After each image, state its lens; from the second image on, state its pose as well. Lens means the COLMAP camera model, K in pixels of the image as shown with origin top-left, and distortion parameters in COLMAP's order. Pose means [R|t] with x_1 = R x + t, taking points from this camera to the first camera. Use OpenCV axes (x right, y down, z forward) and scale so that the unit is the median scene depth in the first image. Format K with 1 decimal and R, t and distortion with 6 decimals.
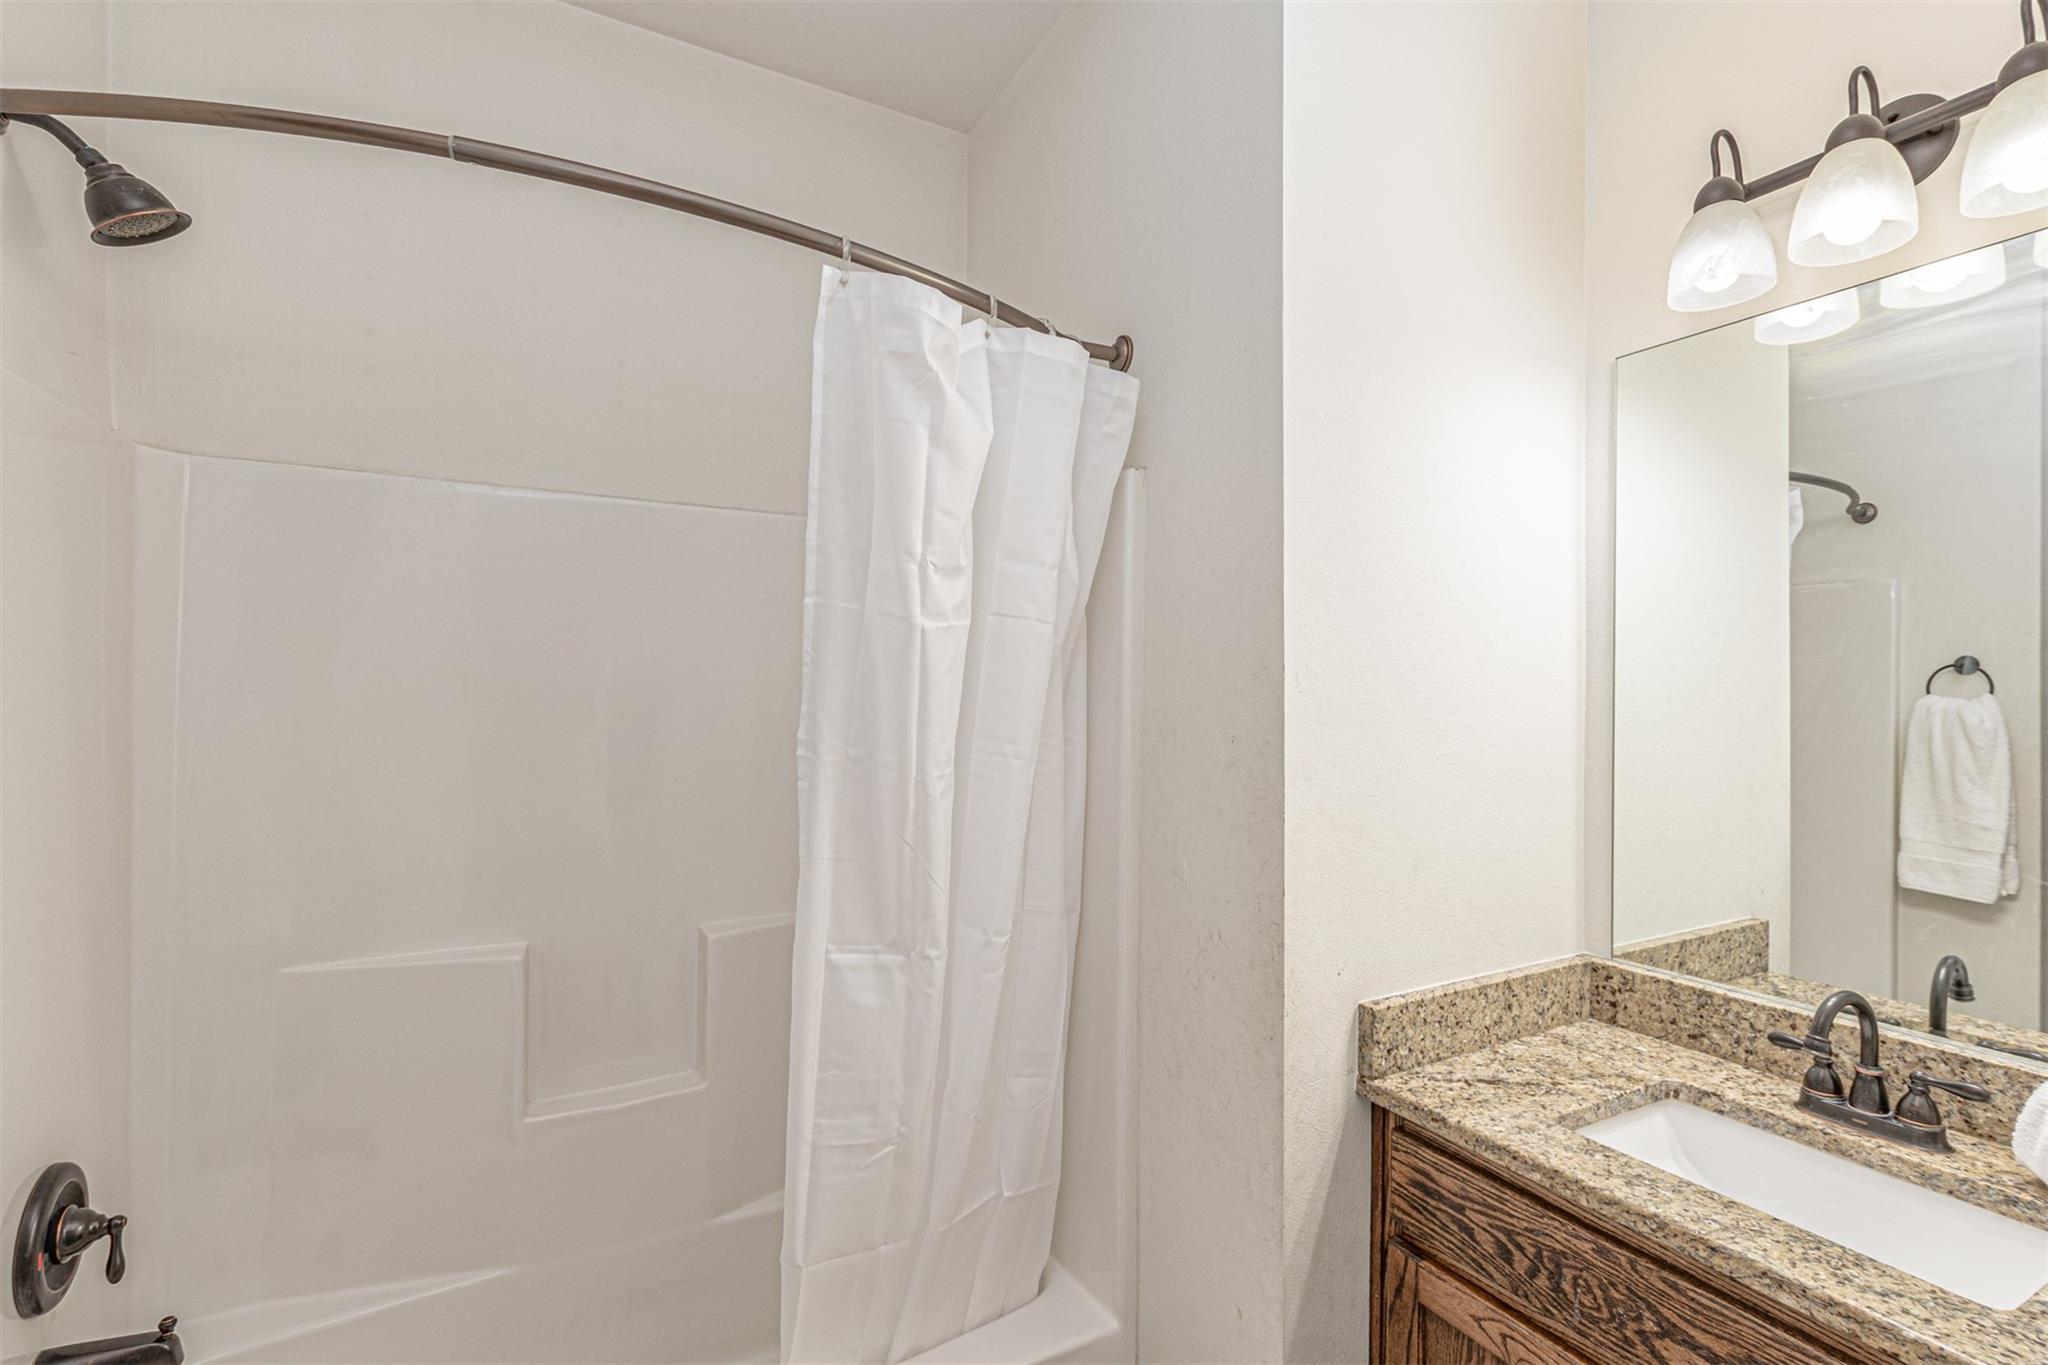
lens RADIAL K [[932.2, 0, 1024.0], [0, 932.2, 685.6], [0, 0, 1]] dist [-0.004775, -0.001638]
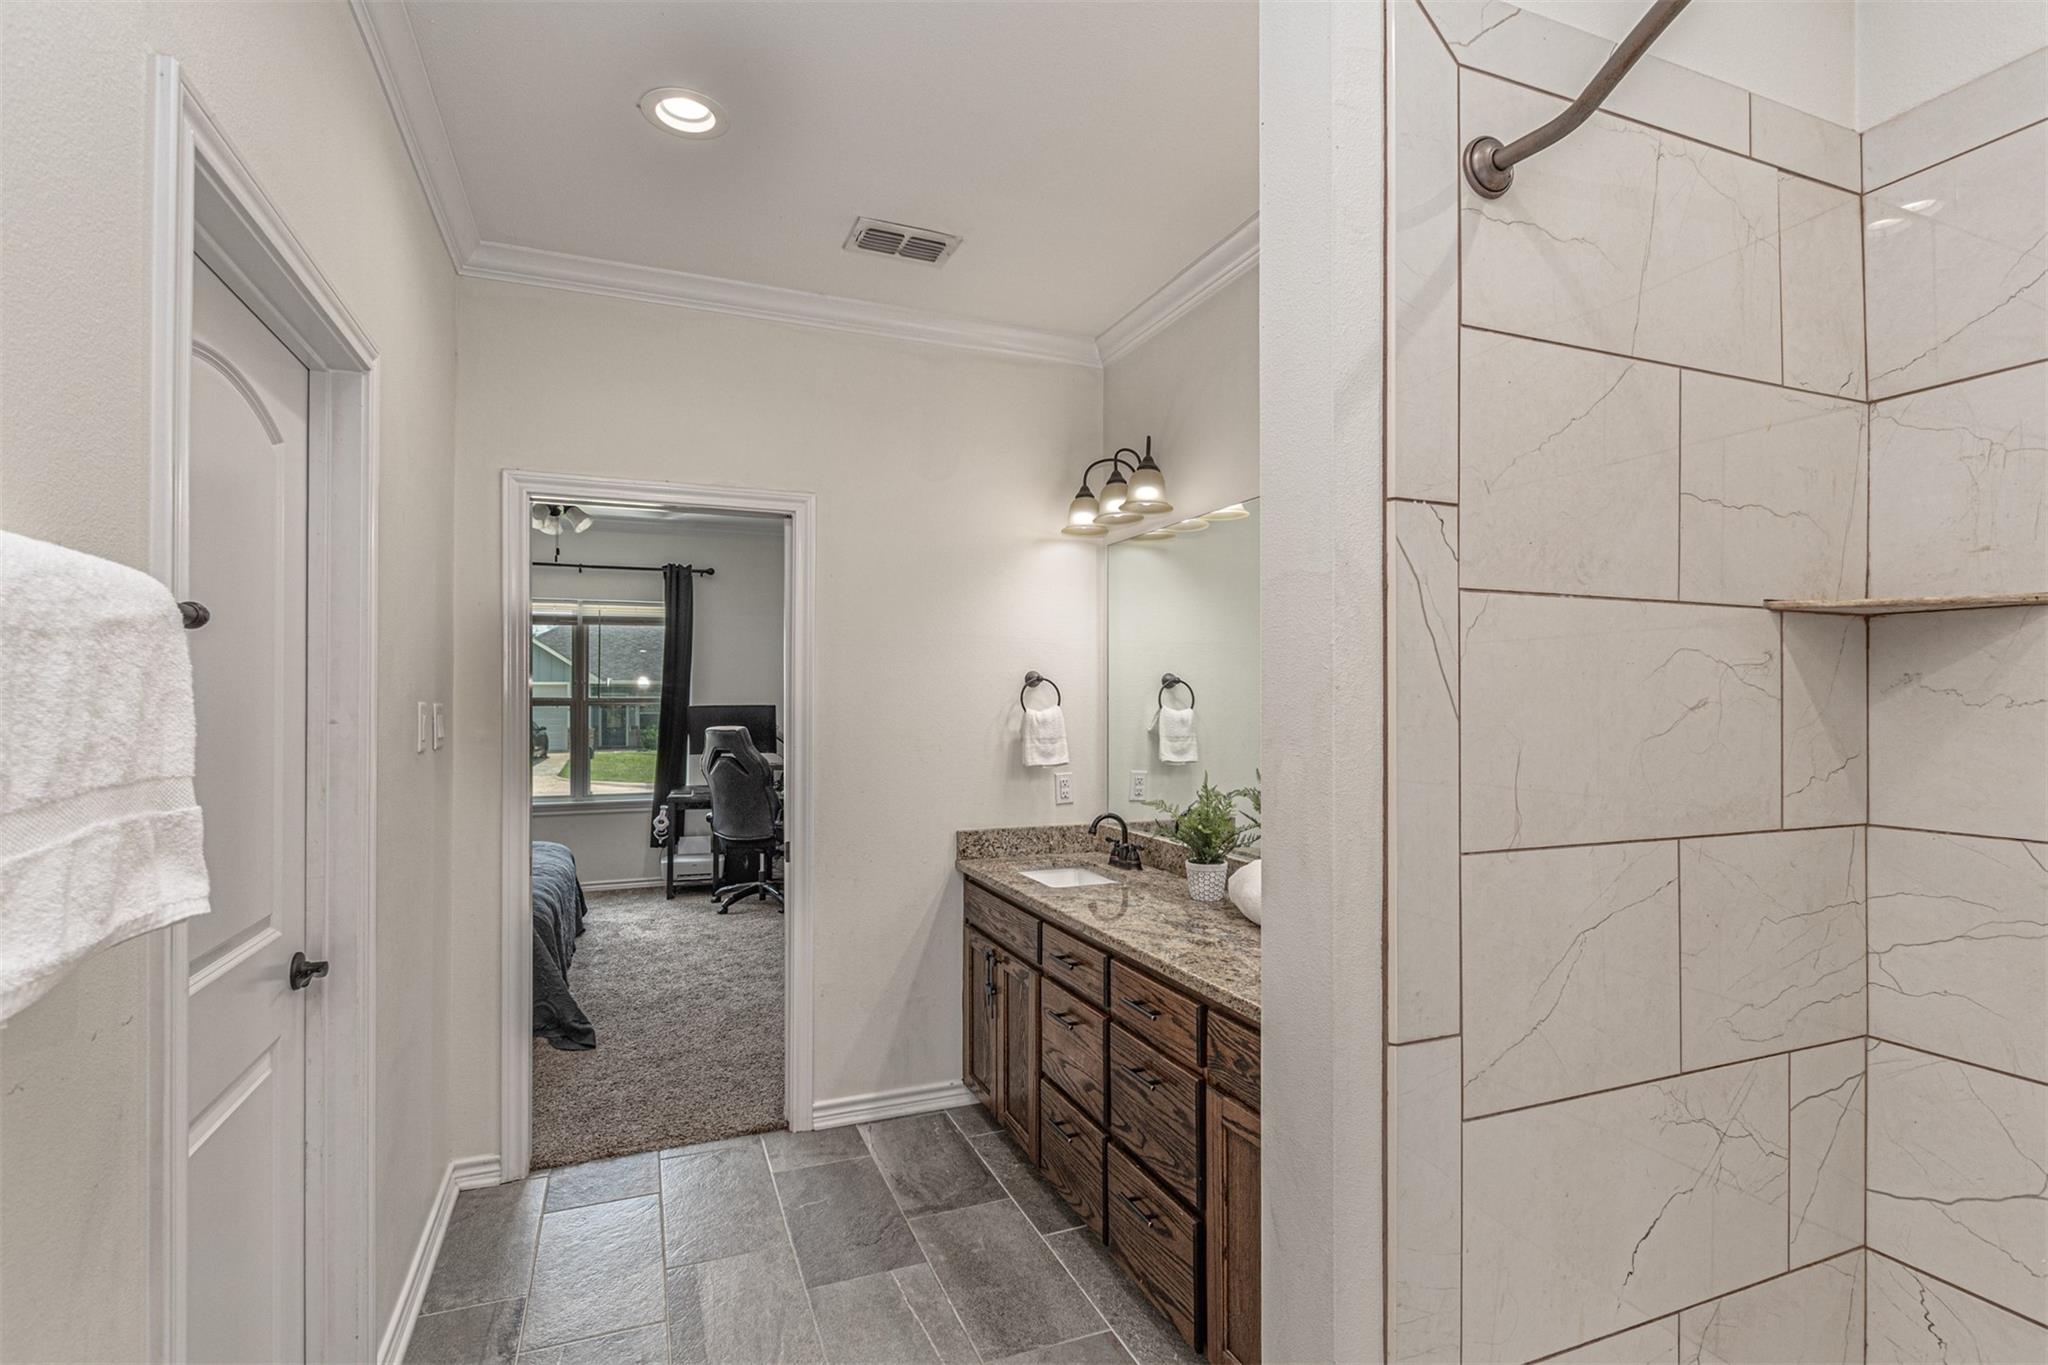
lens RADIAL K [[932.2, 0, 1017.3], [0, 932.2, 690.4], [0, 0, 1]] dist [-0.004775, -0.001638]
pose [[0.995927, -0.007392, -0.089865, 0.720425], [0.006867, 0.999958, -0.006145, 0.005121], [0.089906, 0.005503, 0.995935, -1.322030]]
